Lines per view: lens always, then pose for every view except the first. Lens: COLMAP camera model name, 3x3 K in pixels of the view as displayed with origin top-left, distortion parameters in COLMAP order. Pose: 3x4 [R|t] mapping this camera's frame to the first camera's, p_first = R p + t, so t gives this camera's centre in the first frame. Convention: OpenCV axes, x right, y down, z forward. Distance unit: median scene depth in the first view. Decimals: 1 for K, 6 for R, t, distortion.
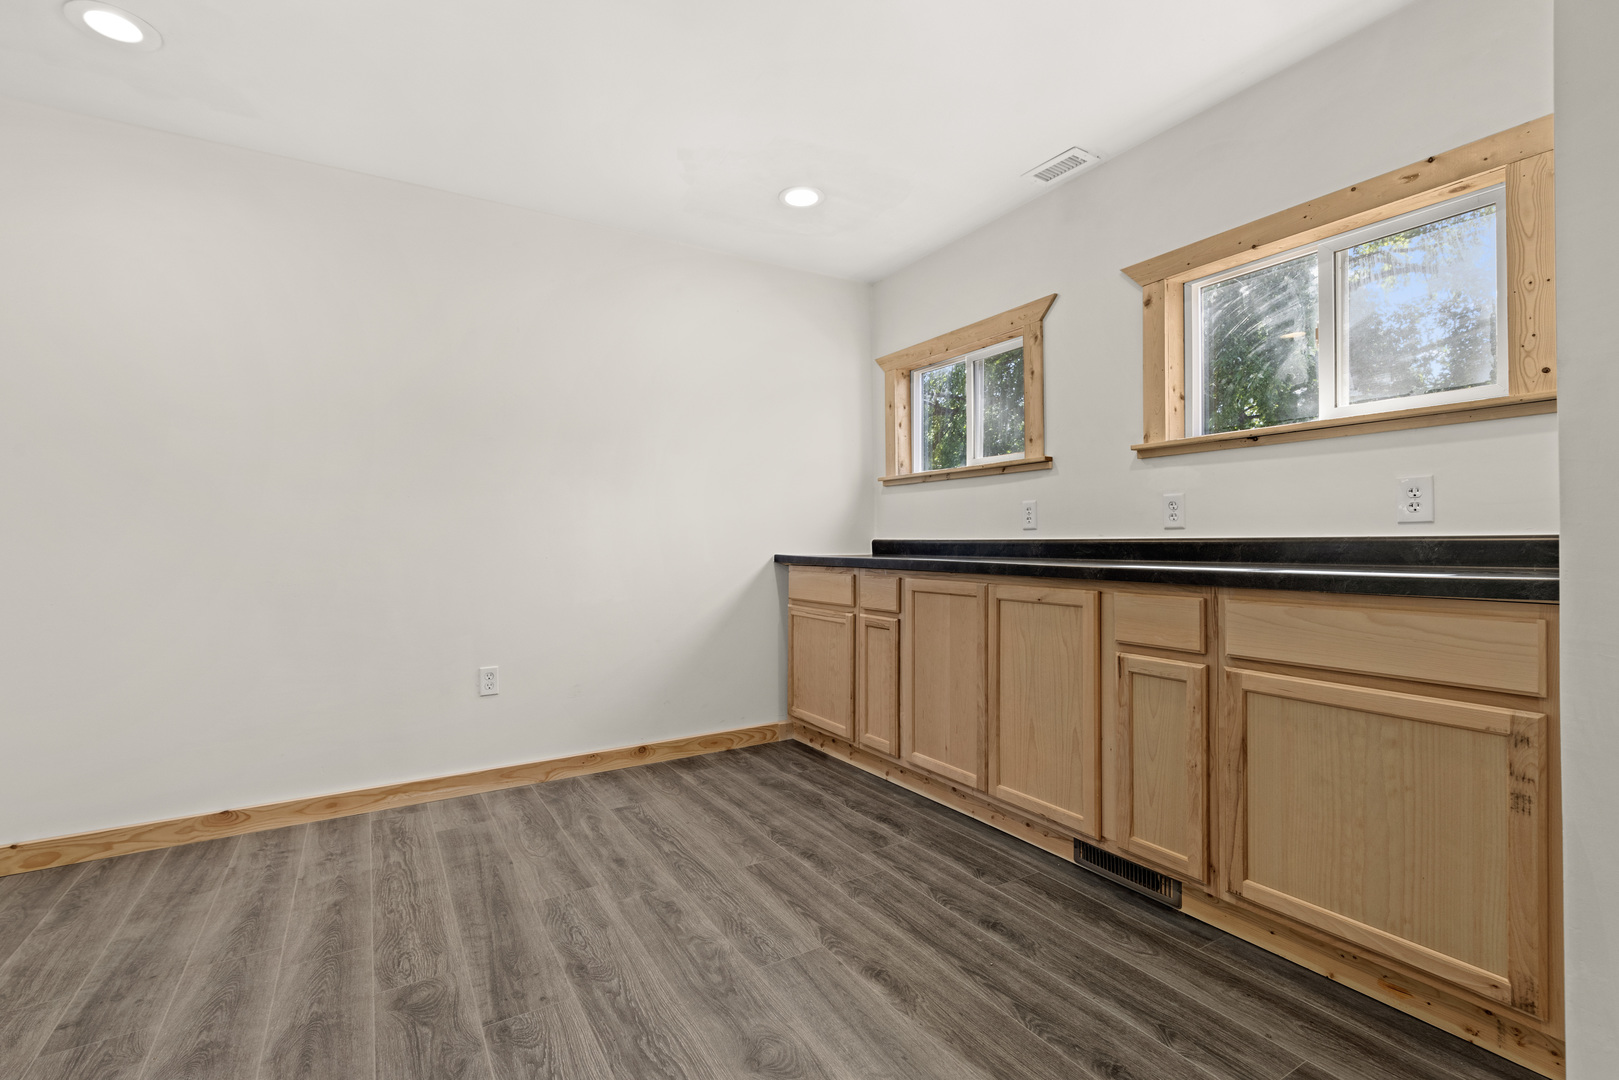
lens RADIAL K [[731.8, 0, 796.7], [0, 731.8, 538.3], [0, 0, 1]] dist [0.012035, -0.002719]
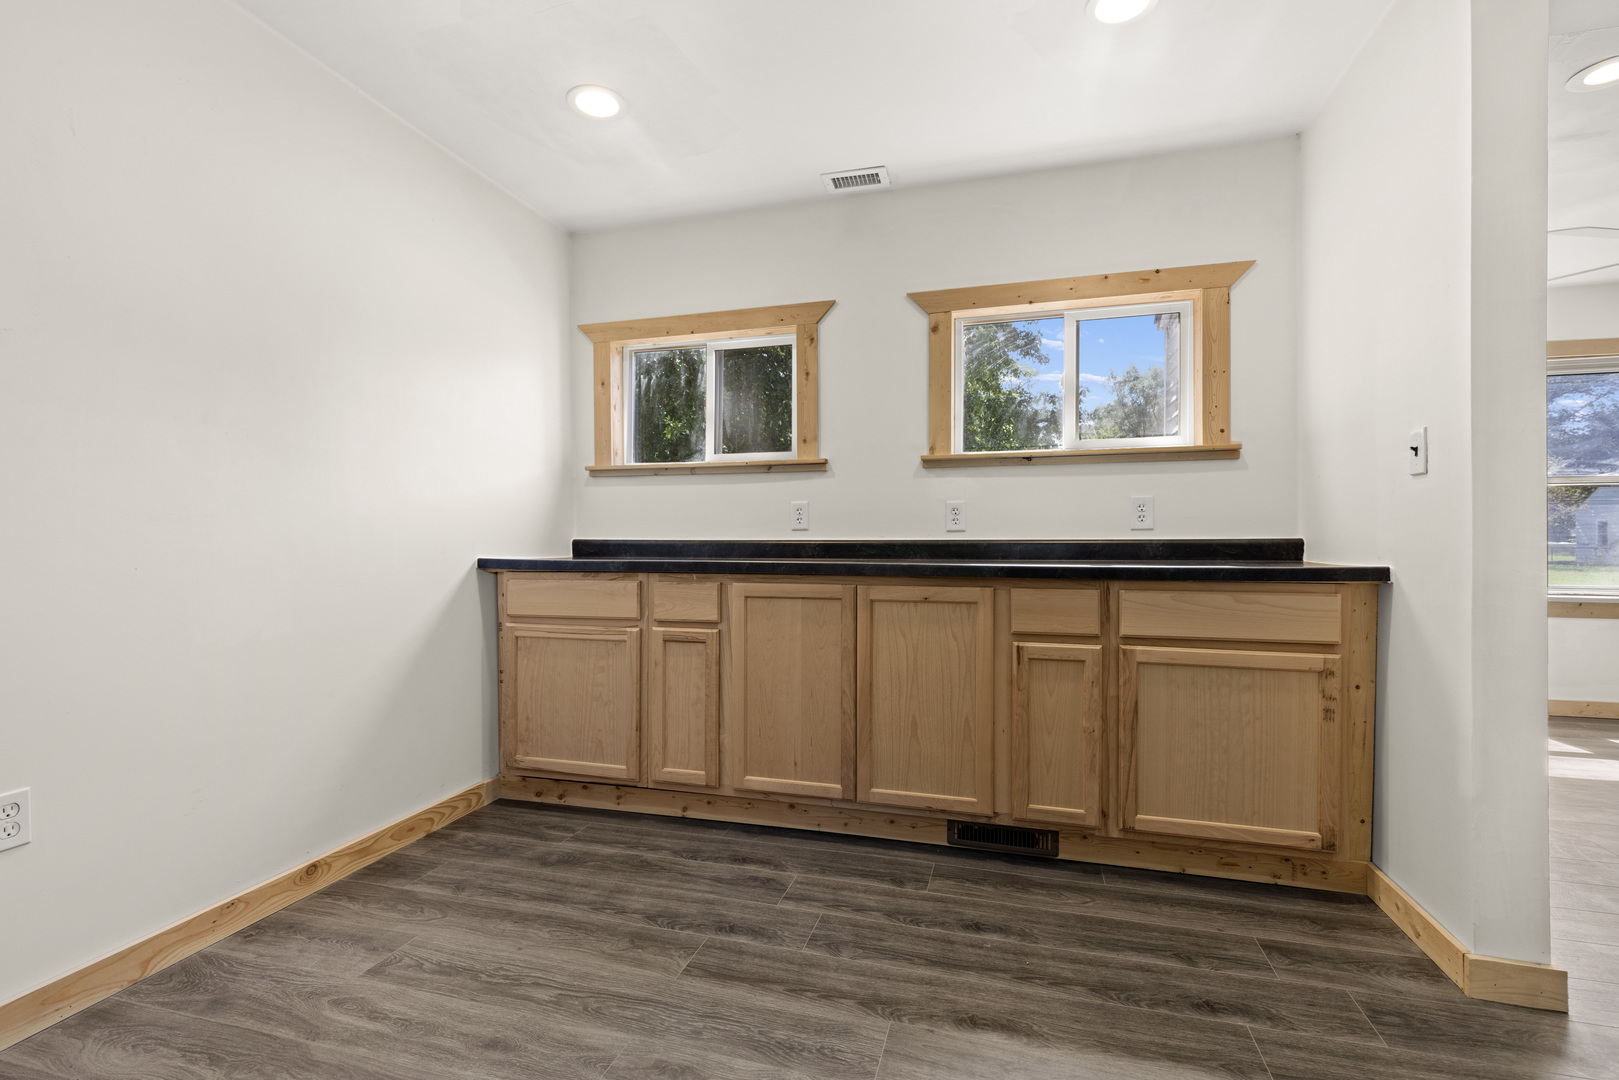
lens RADIAL K [[731.8, 0, 808.1], [0, 731.8, 542.6], [0, 0, 1]] dist [0.012035, -0.002719]
pose [[0.731681, 0.002971, 0.681641, -0.450150], [-0.006276, 0.999977, 0.002378, 0.003171], [-0.681618, -0.006017, 0.731683, 0.332697]]
